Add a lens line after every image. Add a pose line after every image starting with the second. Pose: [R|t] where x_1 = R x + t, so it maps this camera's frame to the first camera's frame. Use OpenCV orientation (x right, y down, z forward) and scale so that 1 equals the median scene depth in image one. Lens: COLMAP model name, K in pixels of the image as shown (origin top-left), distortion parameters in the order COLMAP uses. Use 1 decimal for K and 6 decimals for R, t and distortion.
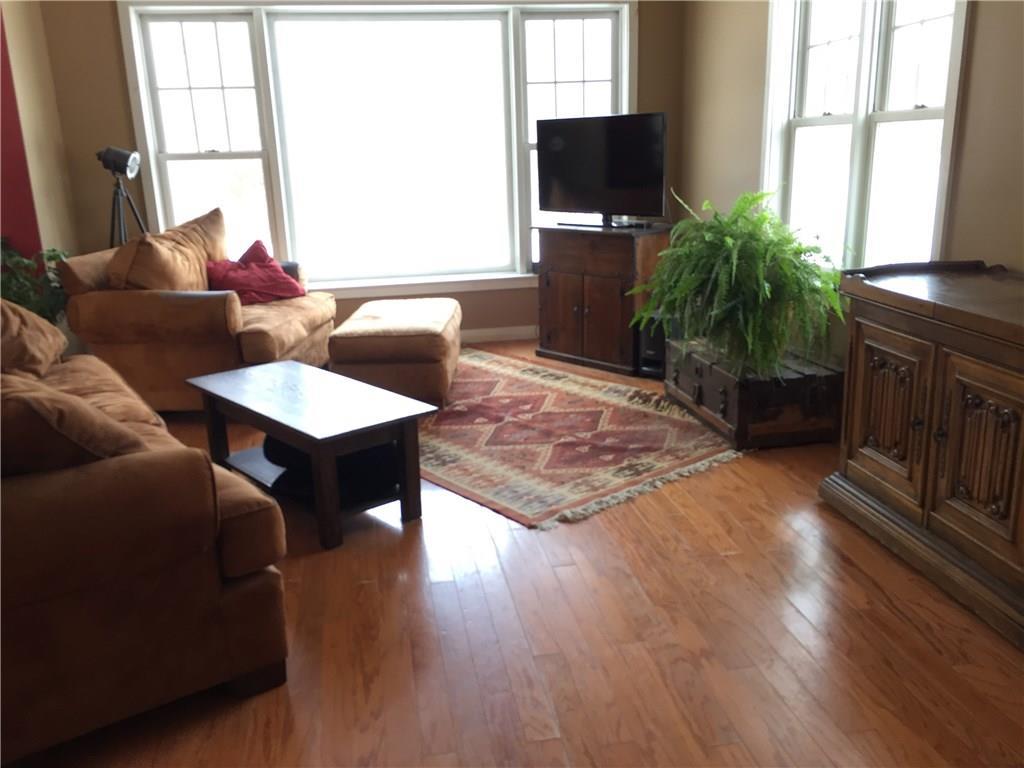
lens RADIAL K [[866.0, 0, 509.0], [0, 866.0, 386.5], [0, 0, 1]] dist [0.056315, -0.047421]
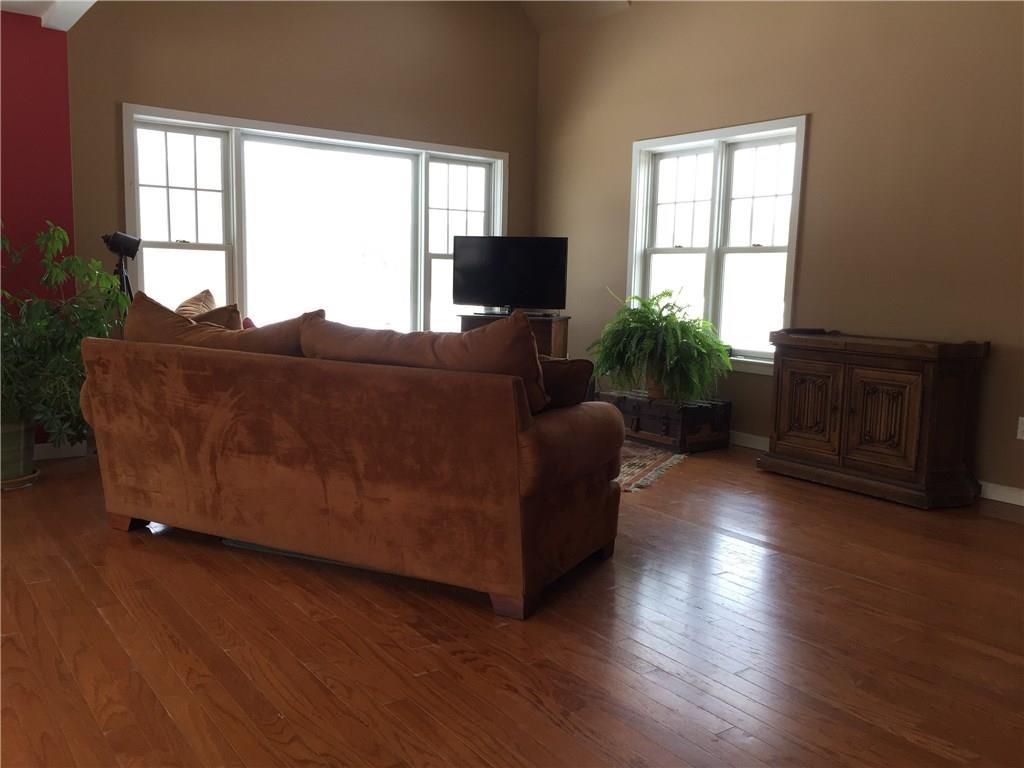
lens RADIAL K [[866.0, 0, 518.2], [0, 866.0, 381.9], [0, 0, 1]] dist [0.056315, -0.047421]
pose [[0.898342, -0.000856, 0.439296, -0.623396], [0.065139, 0.989203, -0.131279, 0.121940], [-0.434440, 0.146549, 0.888698, -0.234926]]
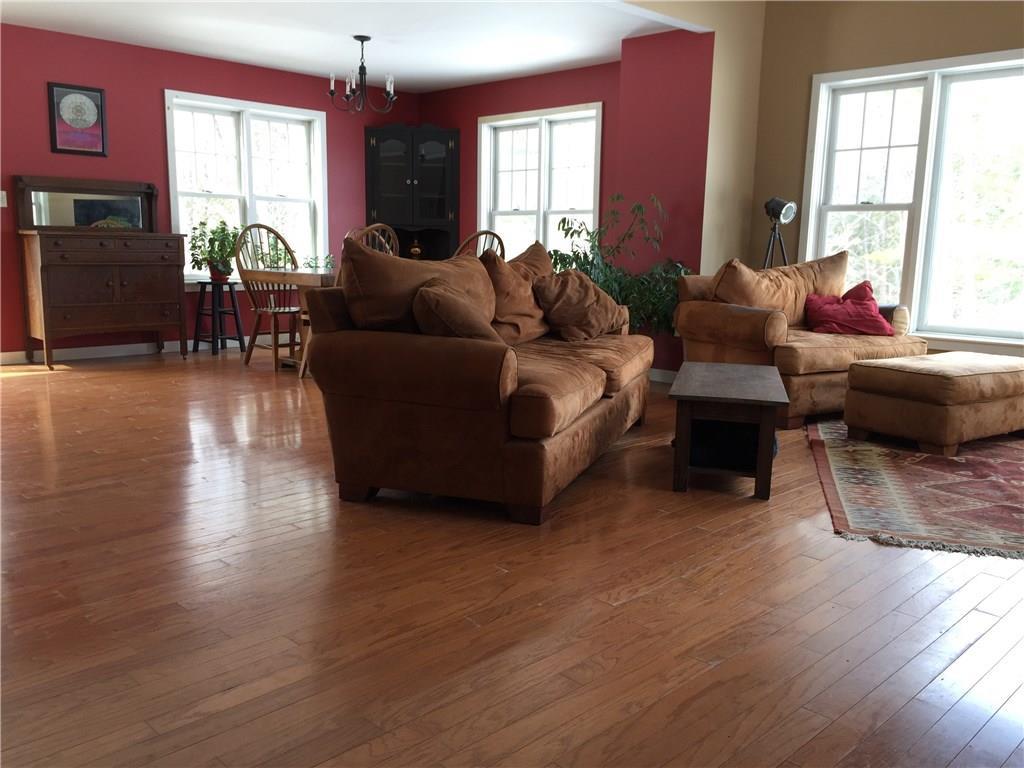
lens RADIAL K [[866.0, 0, 514.5], [0, 866.0, 385.4], [0, 0, 1]] dist [0.056315, -0.047421]
pose [[0.578993, 0.179149, -0.795407, 0.454272], [-0.253892, 0.966673, 0.032910, 0.042814], [0.774794, 0.182893, 0.605181, 0.032761]]
